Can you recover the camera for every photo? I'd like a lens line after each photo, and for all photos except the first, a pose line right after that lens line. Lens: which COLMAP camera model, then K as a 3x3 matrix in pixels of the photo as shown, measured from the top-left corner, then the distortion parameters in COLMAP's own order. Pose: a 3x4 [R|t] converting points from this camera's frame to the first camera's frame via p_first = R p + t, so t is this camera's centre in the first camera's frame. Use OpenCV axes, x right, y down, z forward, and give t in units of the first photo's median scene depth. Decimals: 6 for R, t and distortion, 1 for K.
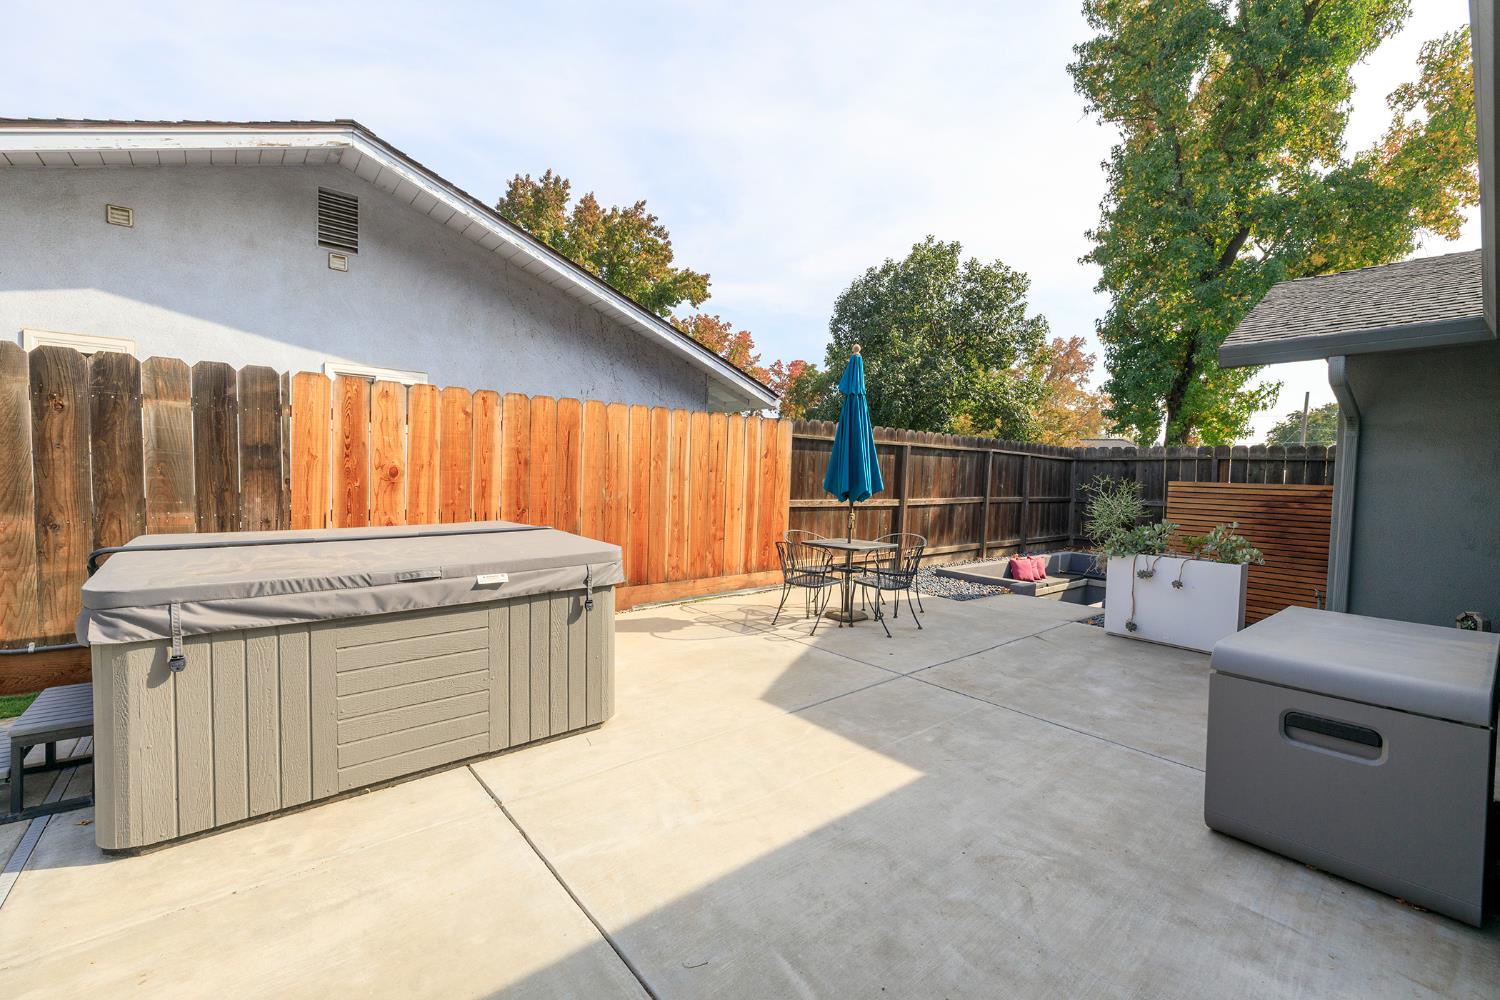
lens RADIAL K [[626.1, 0, 742.1], [0, 626.1, 496.9], [0, 0, 1]] dist [0.000045, -0.000214]
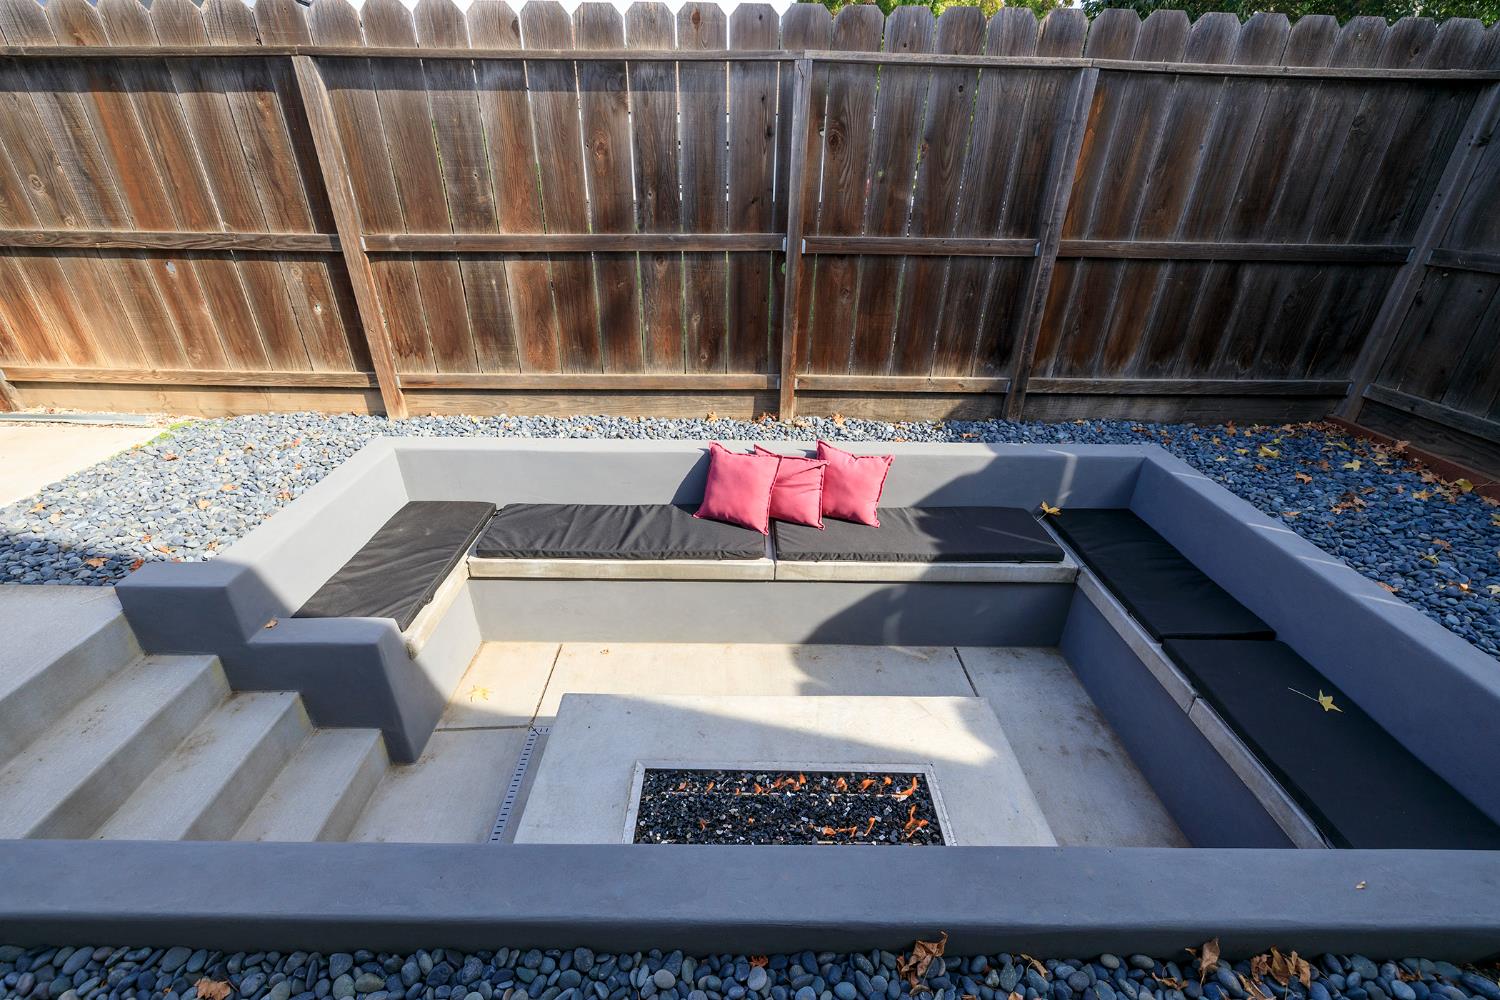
lens RADIAL K [[626.1, 0, 742.1], [0, 626.1, 496.9], [0, 0, 1]] dist [0.000045, -0.000214]
pose [[0.771037, 0.272952, -0.575325, 0.489036], [-0.015842, 0.911419, 0.411174, -0.007068], [0.636593, -0.307916, 0.707062, 0.595467]]
